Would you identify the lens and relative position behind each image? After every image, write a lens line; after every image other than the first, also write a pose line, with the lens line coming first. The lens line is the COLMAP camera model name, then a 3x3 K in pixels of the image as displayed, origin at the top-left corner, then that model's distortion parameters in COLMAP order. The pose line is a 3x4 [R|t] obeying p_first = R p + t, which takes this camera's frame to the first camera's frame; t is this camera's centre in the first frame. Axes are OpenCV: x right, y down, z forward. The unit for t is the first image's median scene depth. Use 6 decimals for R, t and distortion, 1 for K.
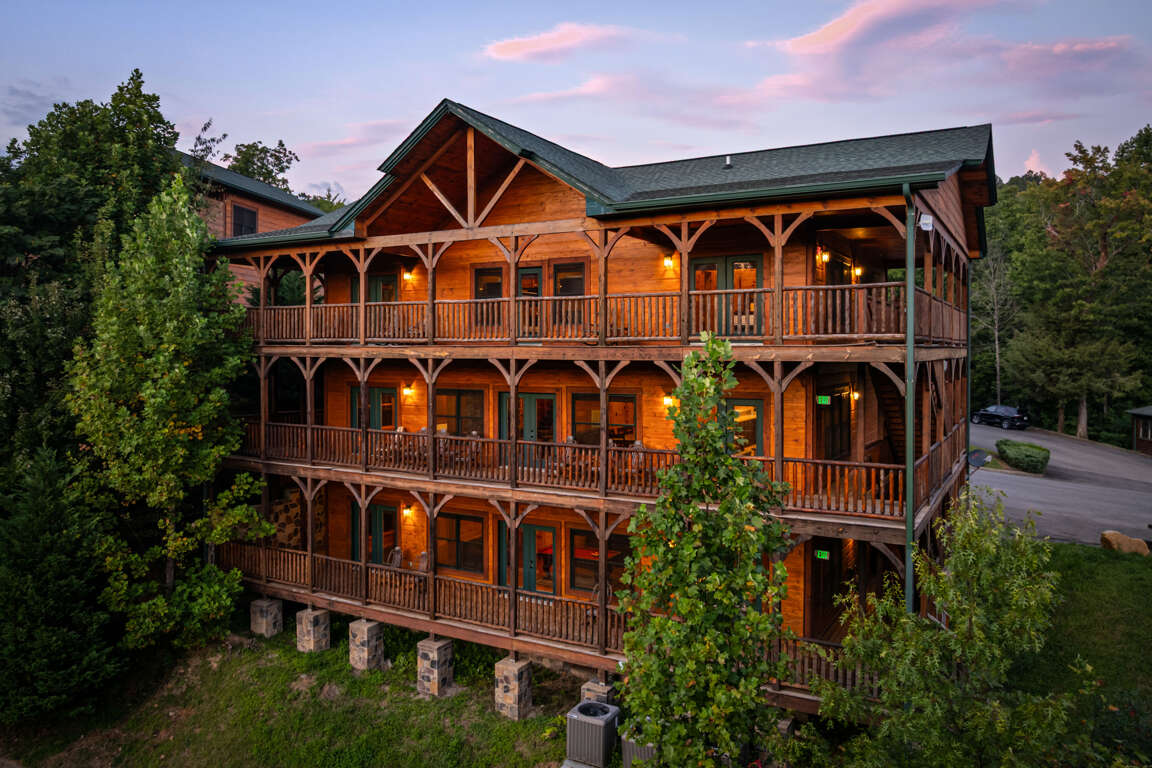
lens RADIAL K [[832.3, 0, 568.7], [0, 832.3, 347.2], [0, 0, 1]] dist [-0.049877, 0.010629]
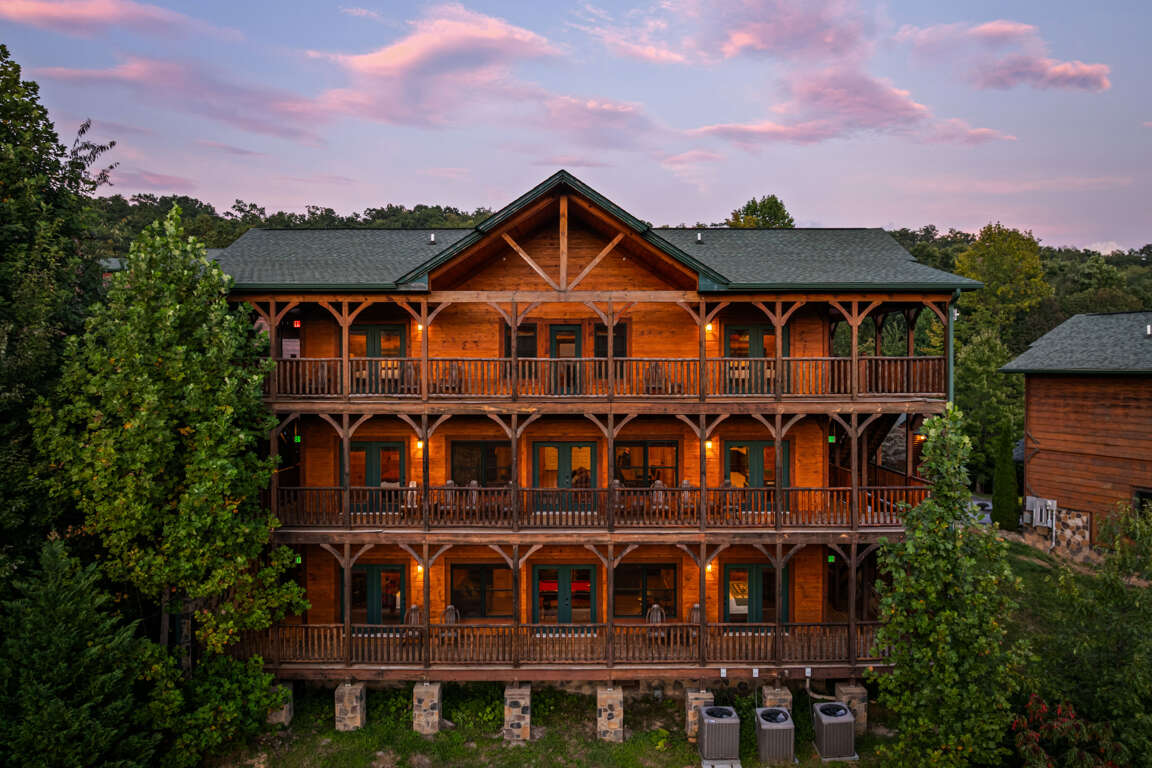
lens RADIAL K [[832.3, 0, 577.1], [0, 832.3, 363.1], [0, 0, 1]] dist [-0.049877, 0.010629]
pose [[0.864930, 0.000211, 0.501893, -0.623184], [0.000900, 0.999998, -0.001971, -0.048163], [-0.501892, 0.002157, 0.864927, 0.071996]]
